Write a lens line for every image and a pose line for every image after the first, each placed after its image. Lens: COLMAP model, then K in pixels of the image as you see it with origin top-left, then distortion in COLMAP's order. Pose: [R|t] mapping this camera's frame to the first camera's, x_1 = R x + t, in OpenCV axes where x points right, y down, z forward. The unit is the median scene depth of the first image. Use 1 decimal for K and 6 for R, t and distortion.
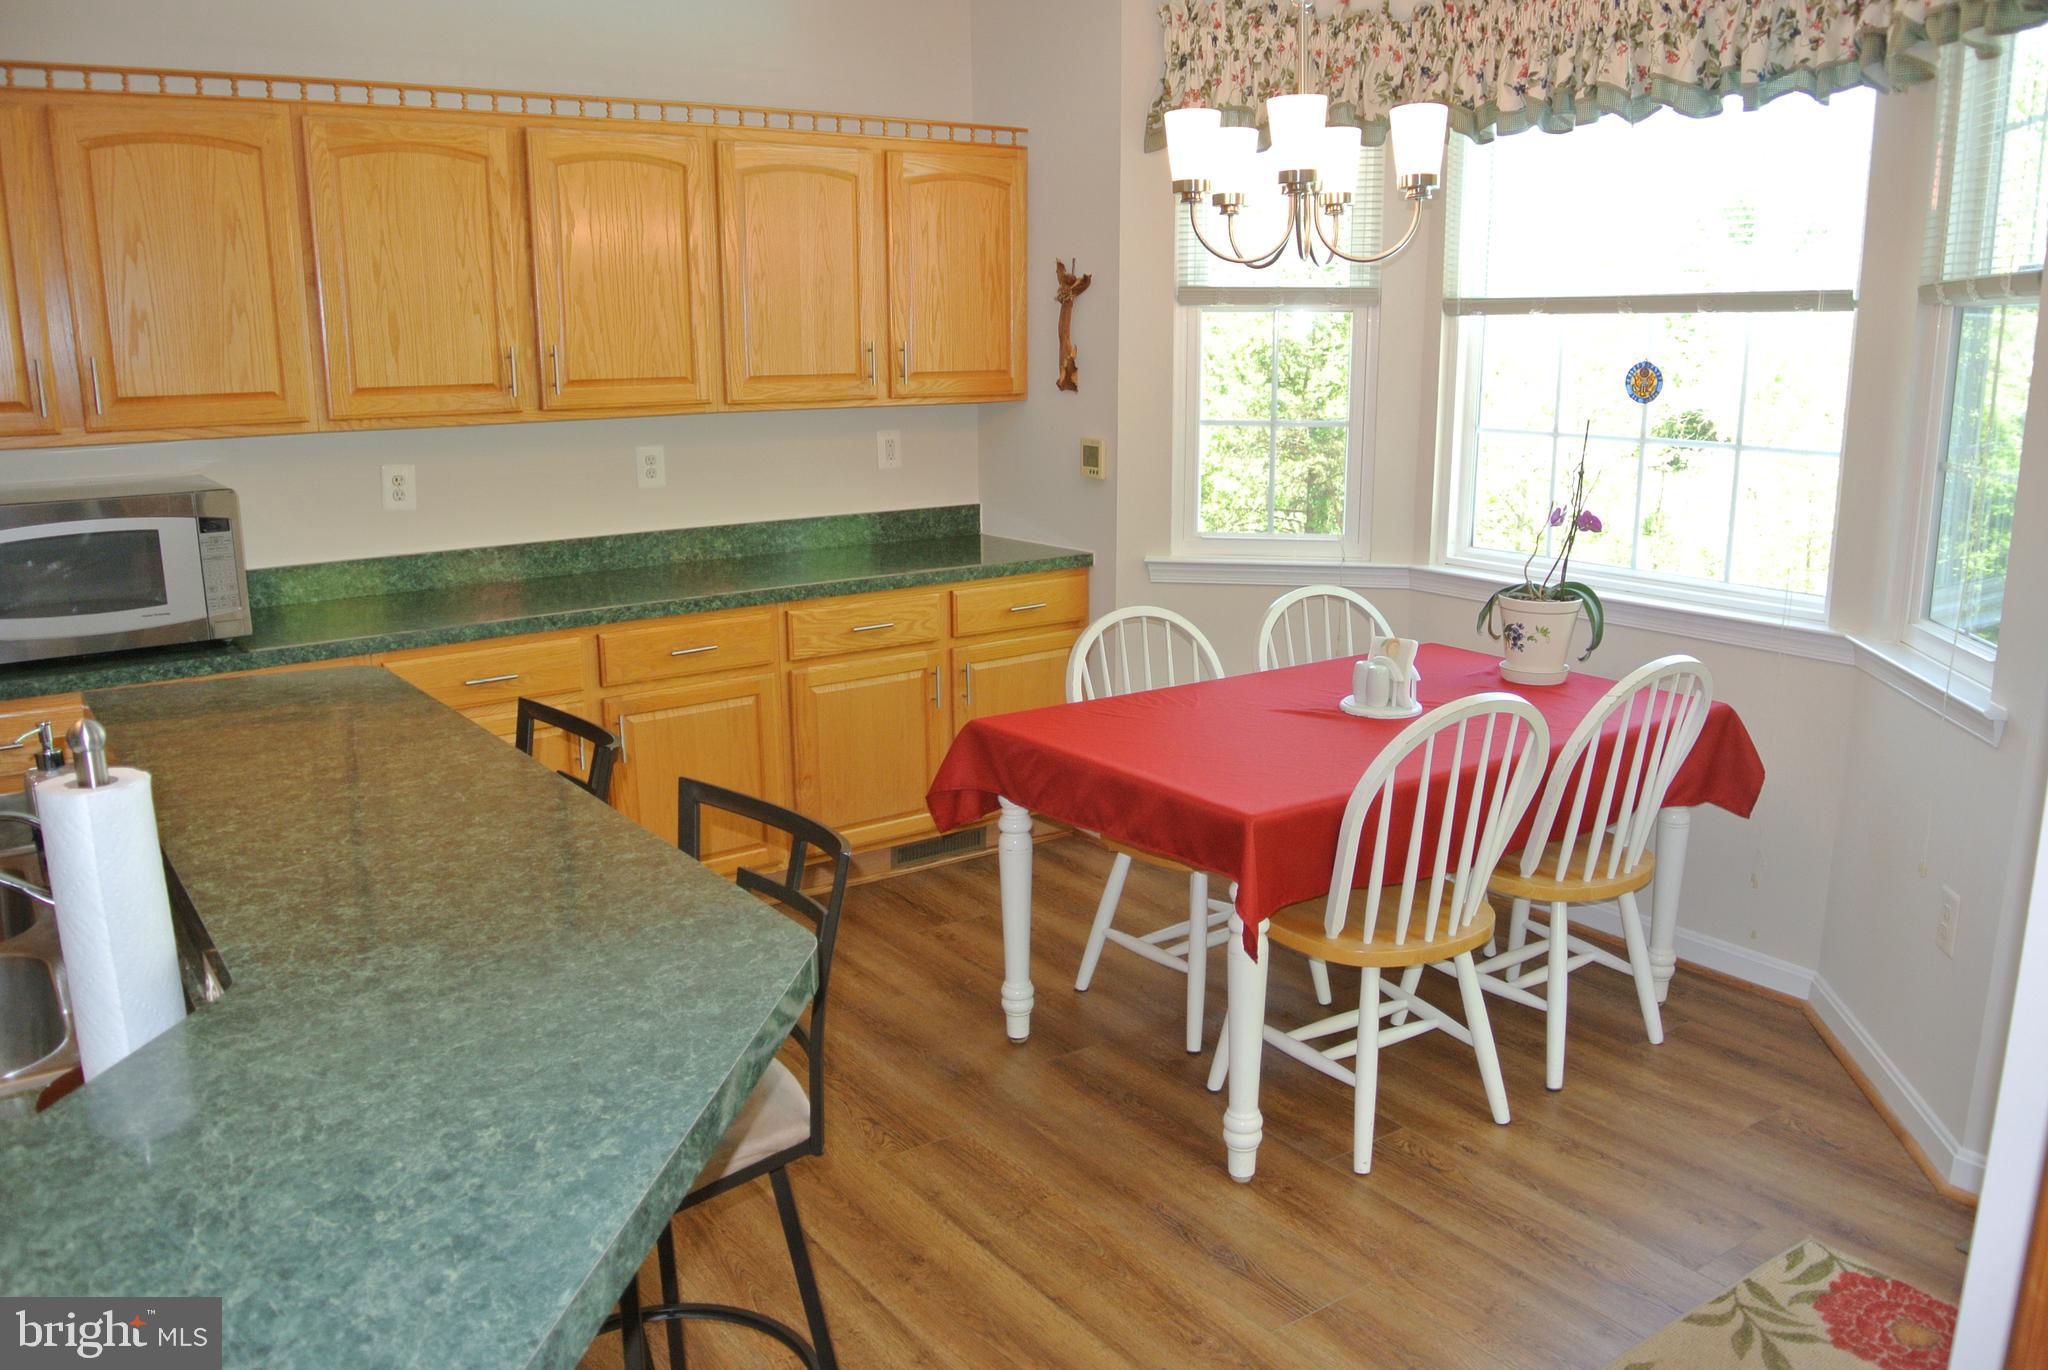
lens RADIAL K [[1565.4, 0, 1019.6], [0, 1565.4, 701.6], [0, 0, 1]] dist [-0.088989, 0.036555]
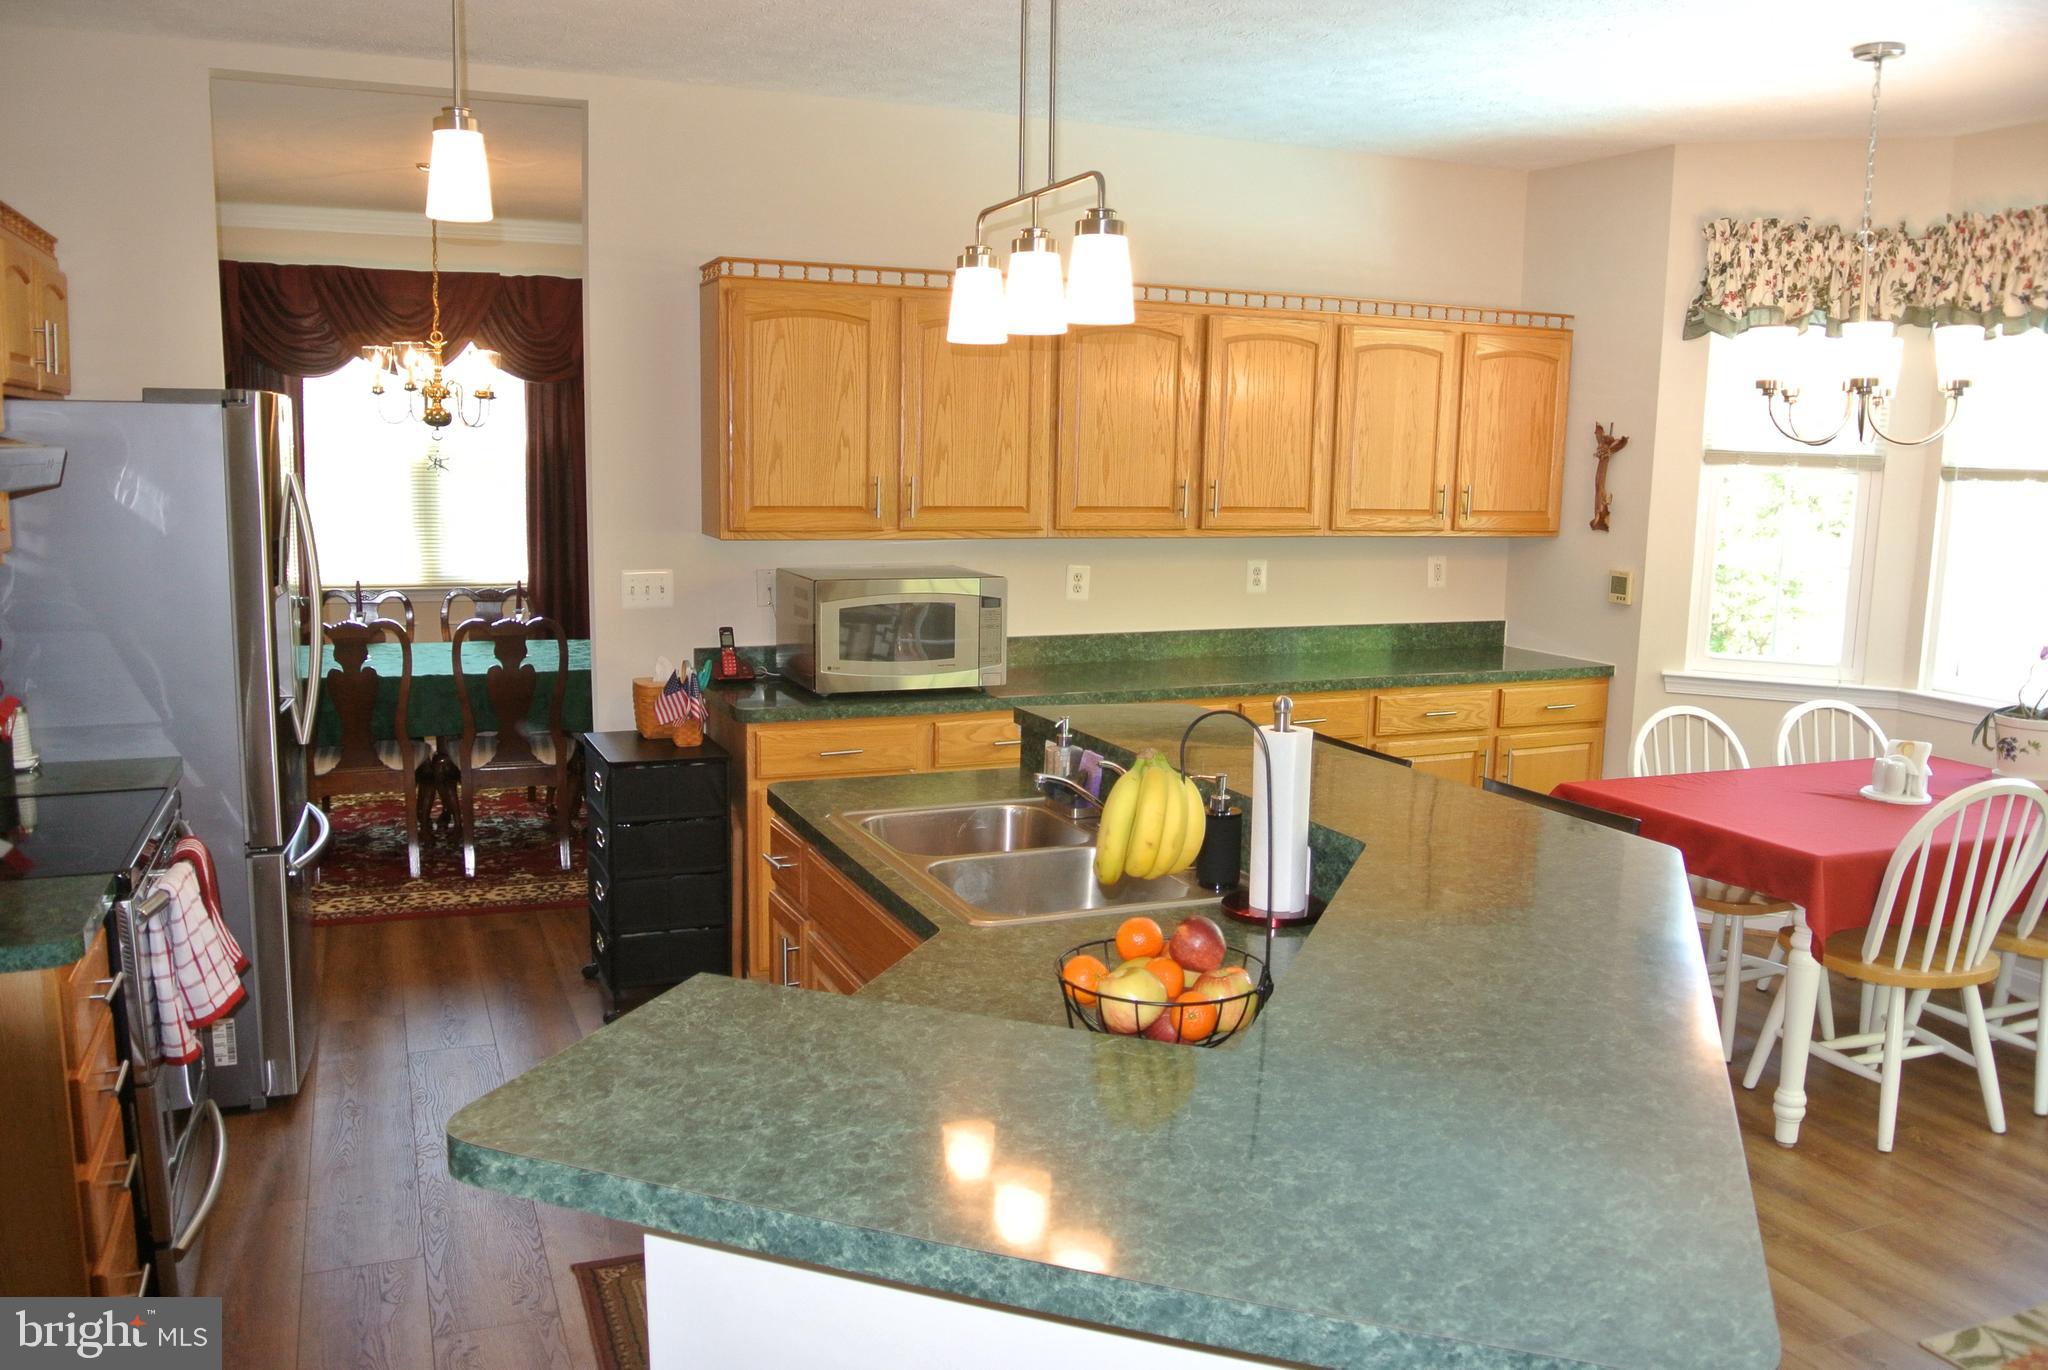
lens RADIAL K [[1565.4, 0, 1019.6], [0, 1565.4, 701.6], [0, 0, 1]] dist [-0.088989, 0.036555]
pose [[0.974639, 0.058708, -0.215943, -0.160532], [-0.074839, 0.994923, -0.067289, 0.053105], [0.210896, 0.081743, 0.974085, -0.283407]]
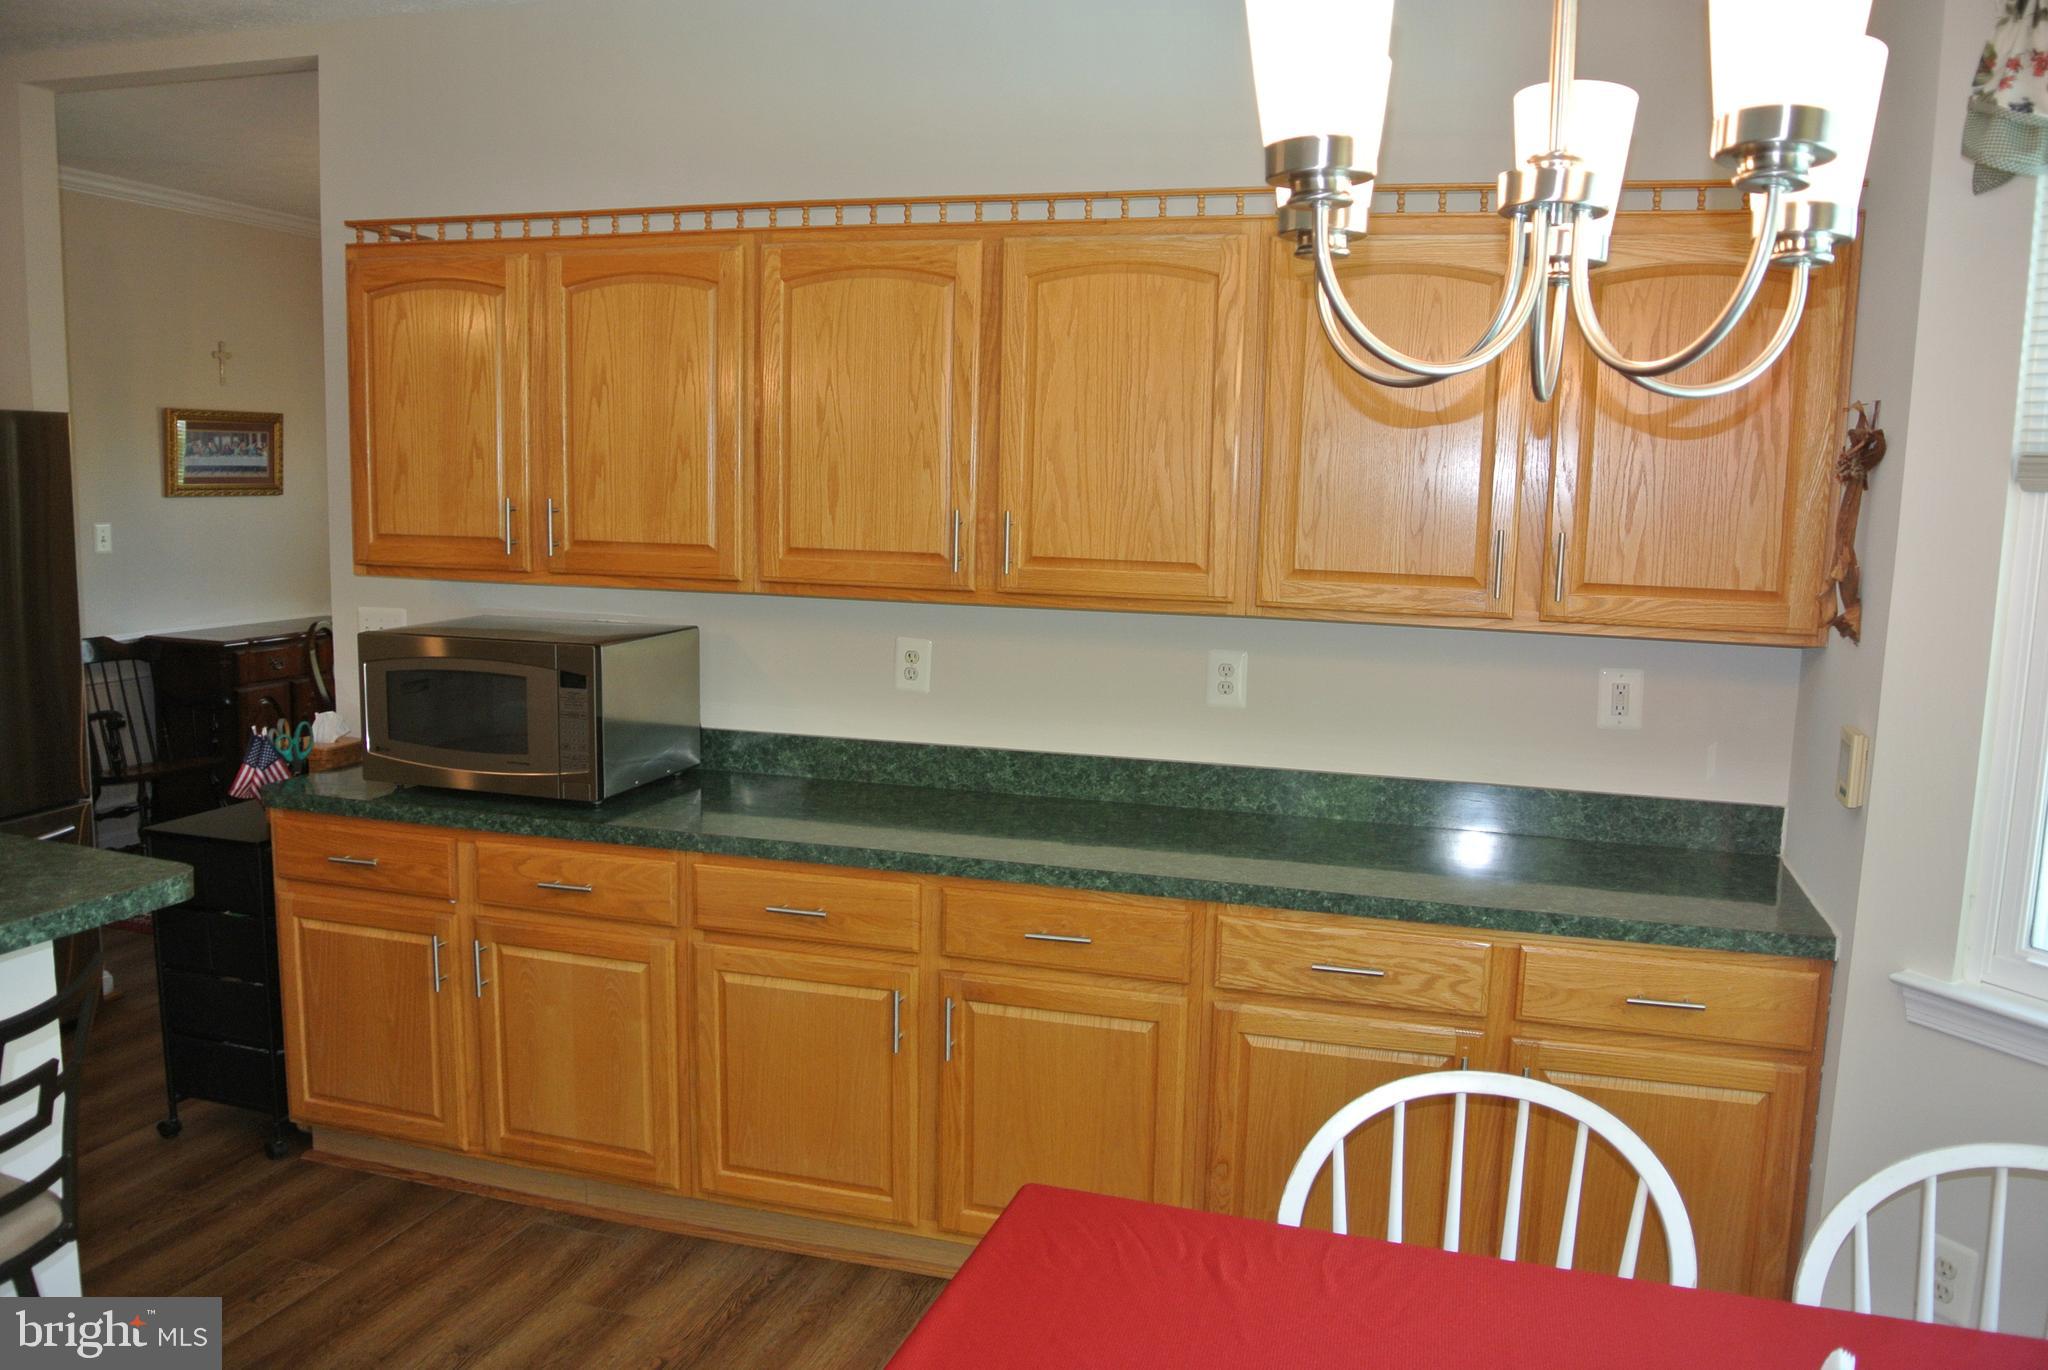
lens RADIAL K [[1565.4, 0, 1019.6], [0, 1565.4, 701.6], [0, 0, 1]] dist [-0.088989, 0.036555]
pose [[0.605732, 0.132466, -0.784564, 0.320922], [-0.211261, 0.977428, 0.001923, -0.133157], [0.767110, 0.164583, 0.620044, 0.508733]]
